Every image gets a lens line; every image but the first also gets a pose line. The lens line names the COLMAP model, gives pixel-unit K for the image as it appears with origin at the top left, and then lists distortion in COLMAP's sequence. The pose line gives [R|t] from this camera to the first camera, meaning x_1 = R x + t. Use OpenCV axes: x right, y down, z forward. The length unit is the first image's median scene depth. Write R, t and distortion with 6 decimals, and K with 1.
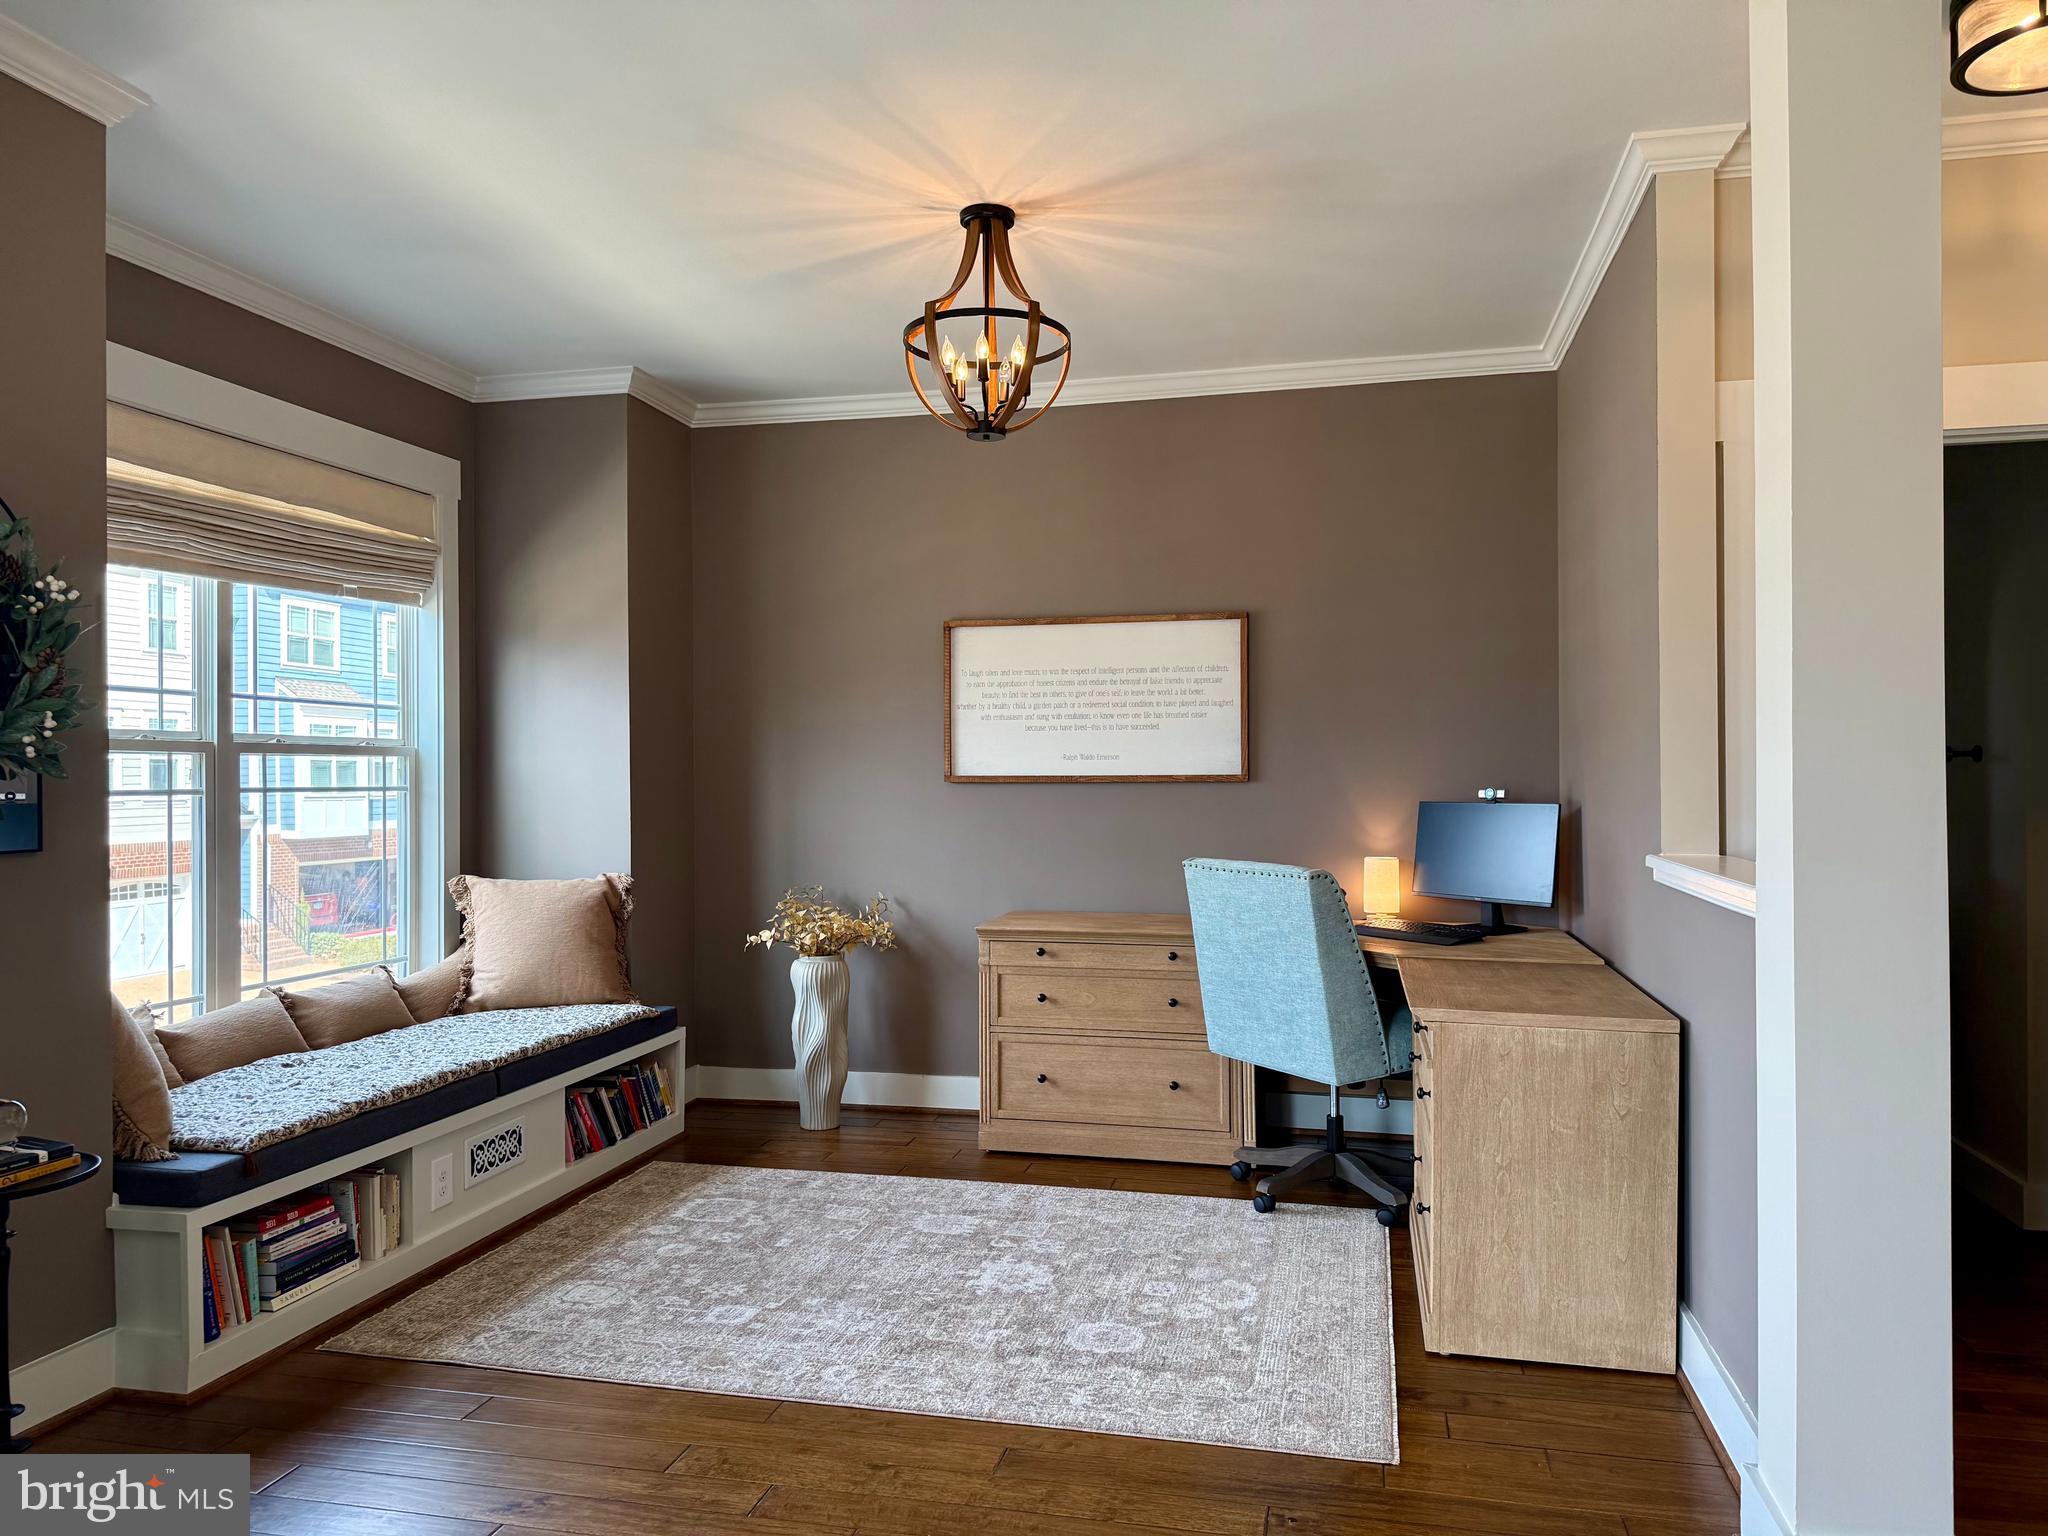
lens RADIAL K [[1434.2, 0, 1024.0], [0, 1434.2, 768.0], [0, 0, 1]] dist [0.085280, -0.099933]
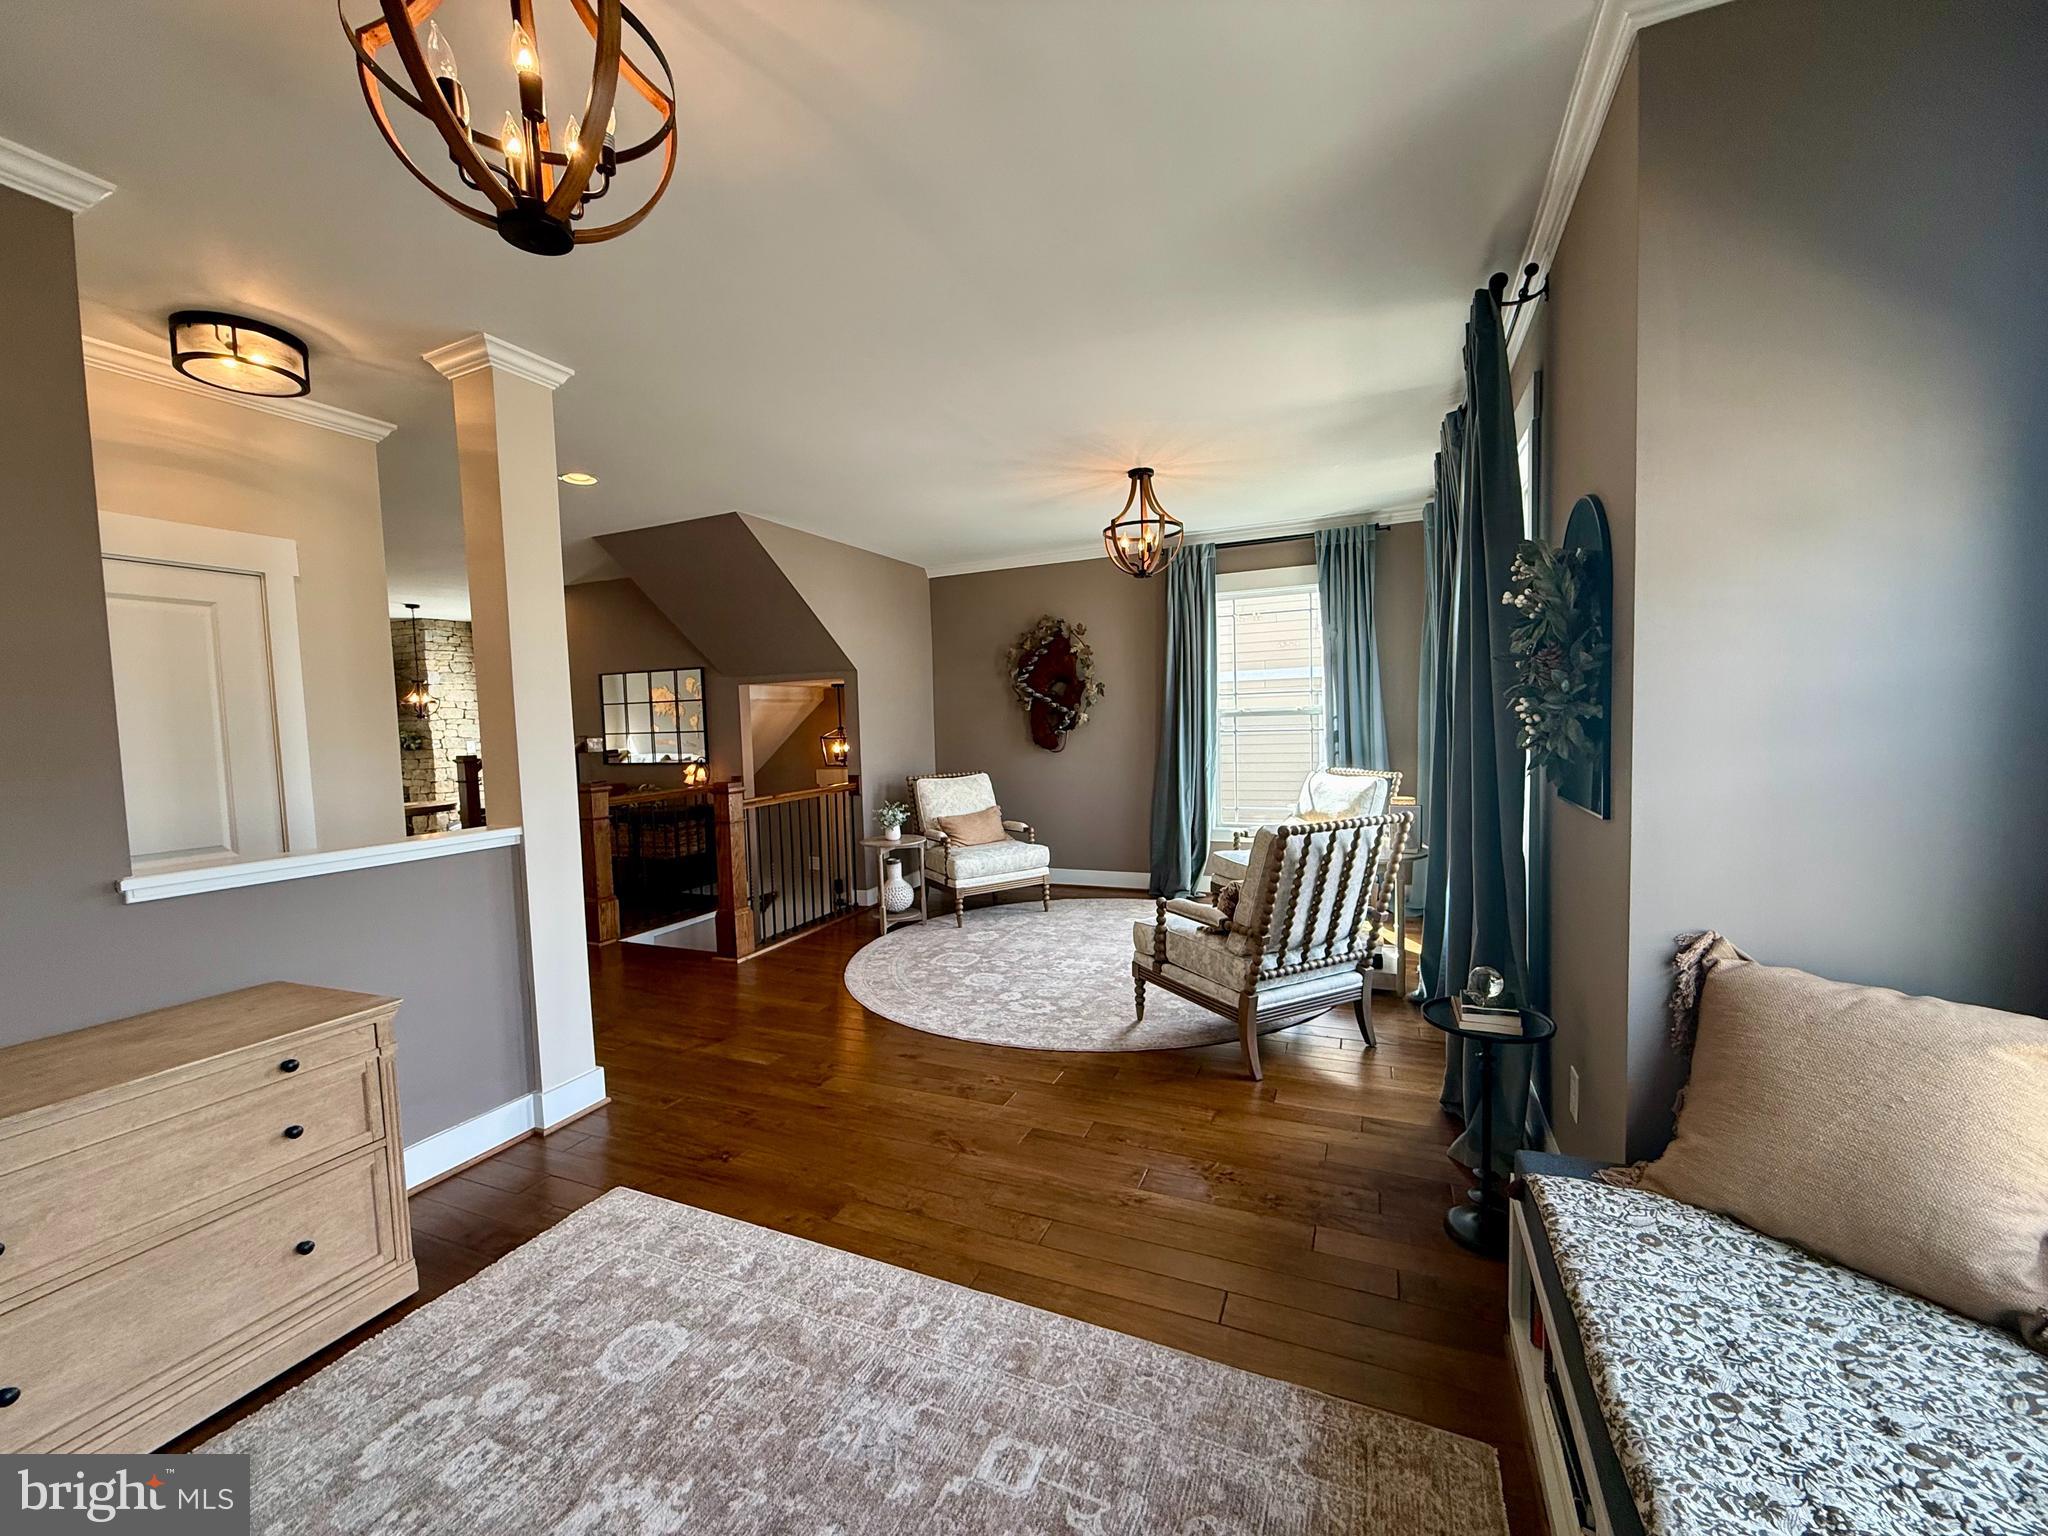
lens RADIAL K [[804.4, 0, 1014.0], [0, 804.4, 766.2], [0, 0, 1]] dist [0.000189, 0.000169]
pose [[-0.981280, 0.027952, 0.190548, -0.226095], [0.038784, 0.997822, 0.053354, -0.020633], [-0.188641, 0.059745, -0.980227, 1.068469]]
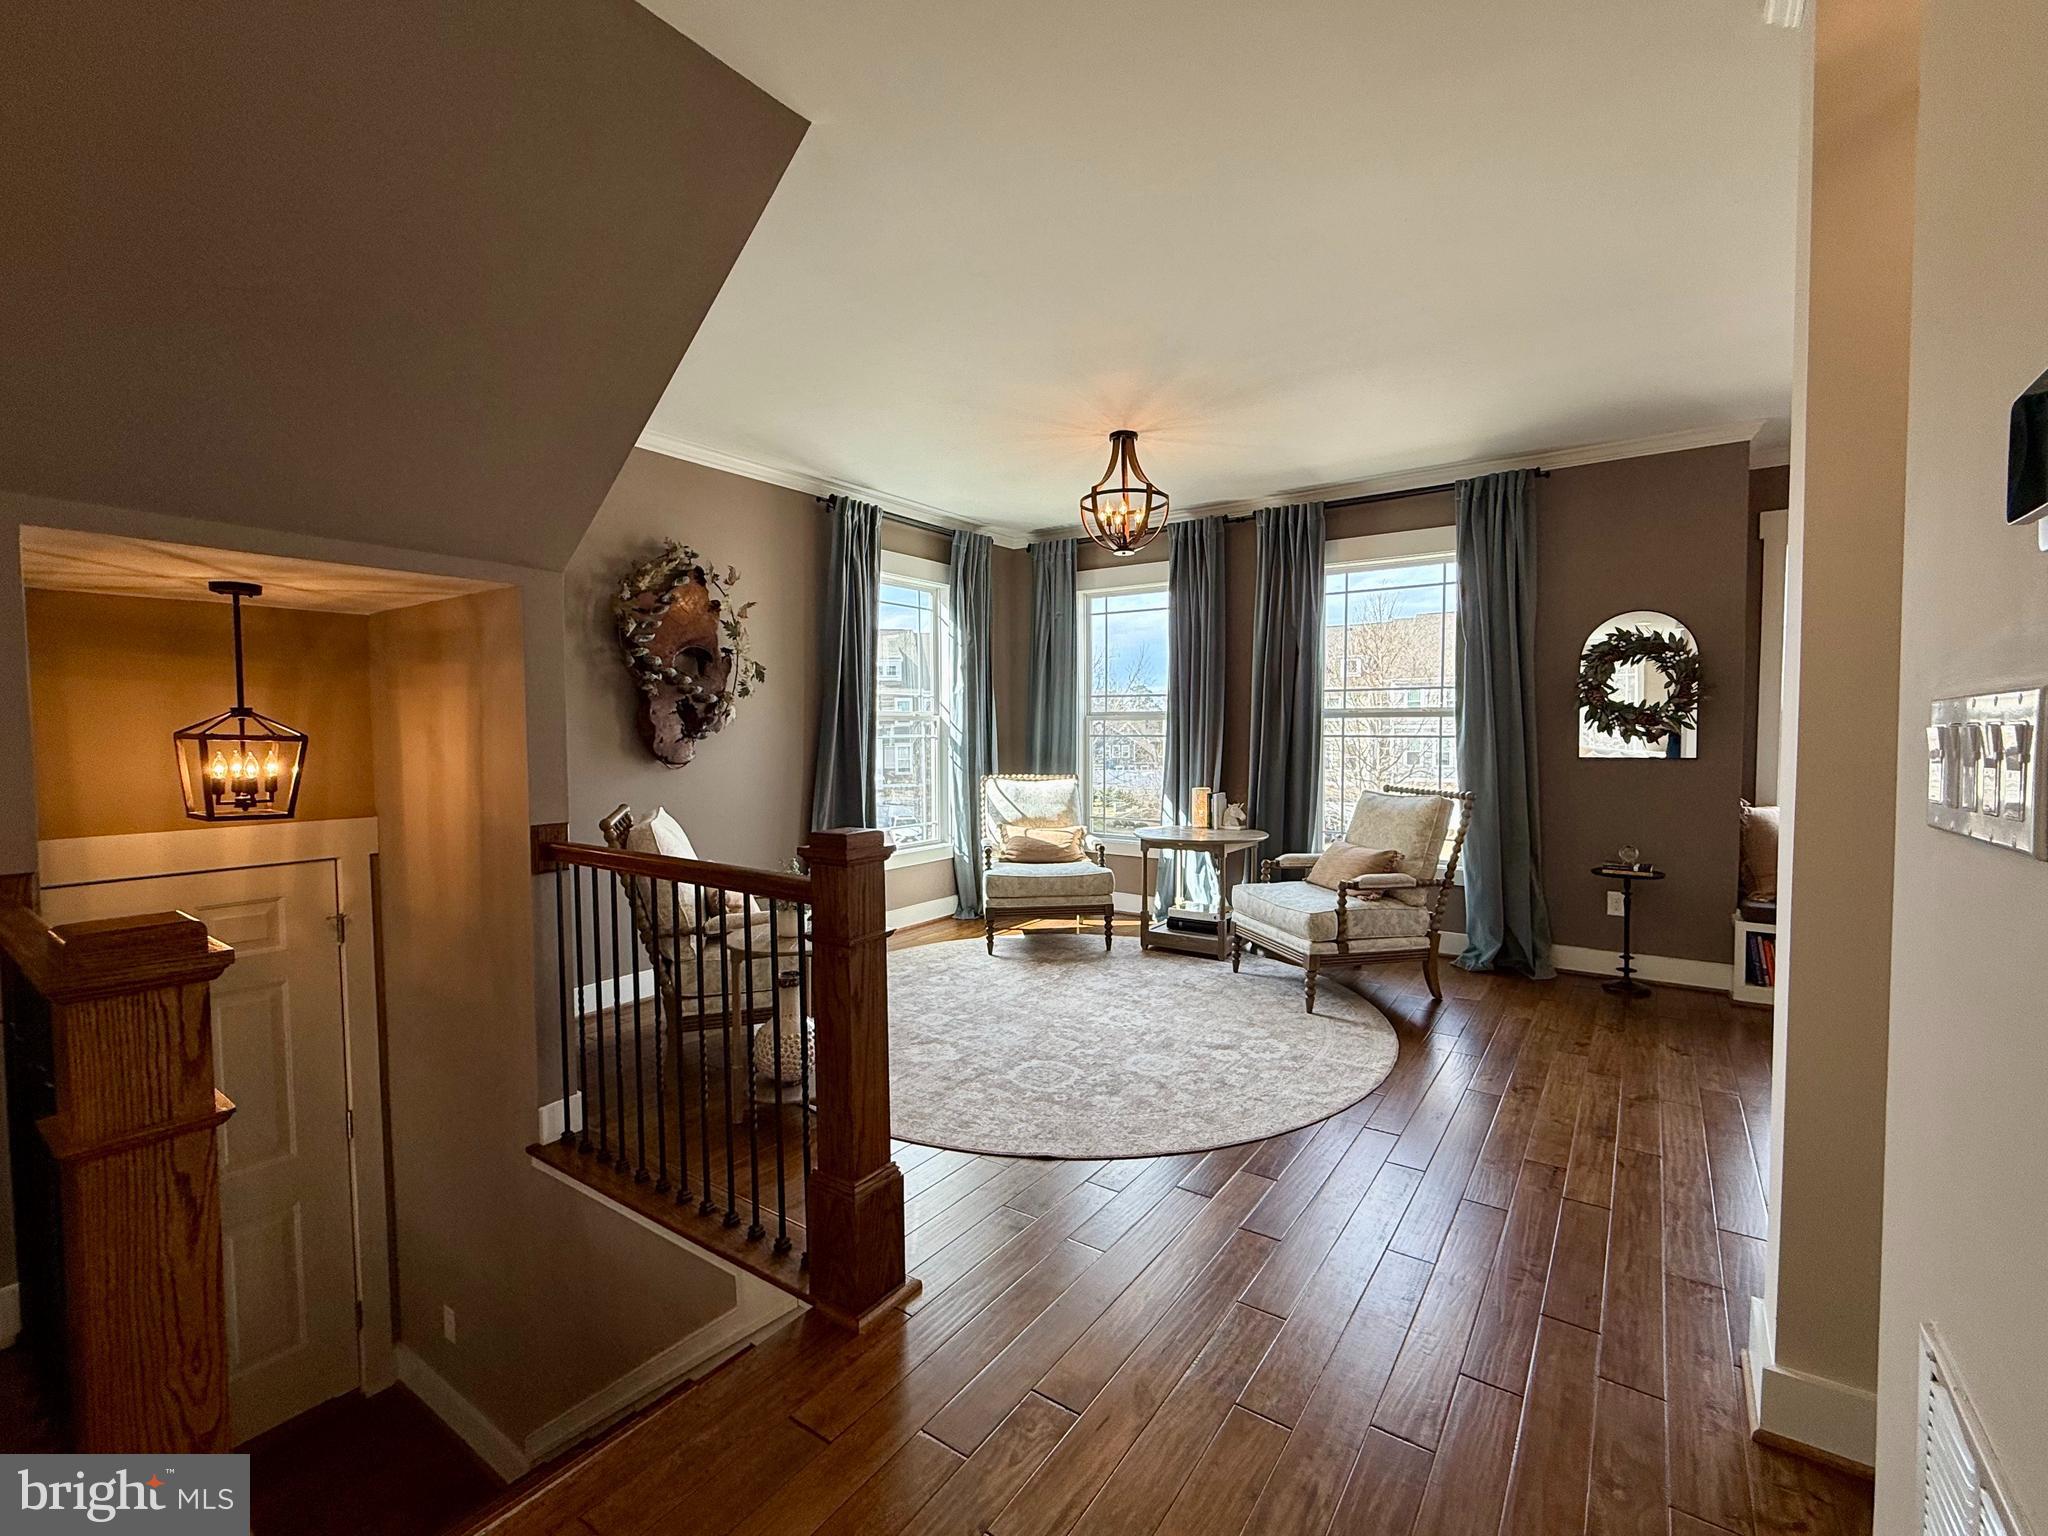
lens RADIAL K [[902.6, 0, 1024.0], [0, 902.6, 768.0], [0, 0, 1]] dist [-0.008729, -0.000049]
pose [[-0.379016, 0.048213, -0.924133, 0.733137], [0.016720, 0.998836, 0.045252, -0.003930], [0.925239, 0.001700, -0.379381, 0.338144]]
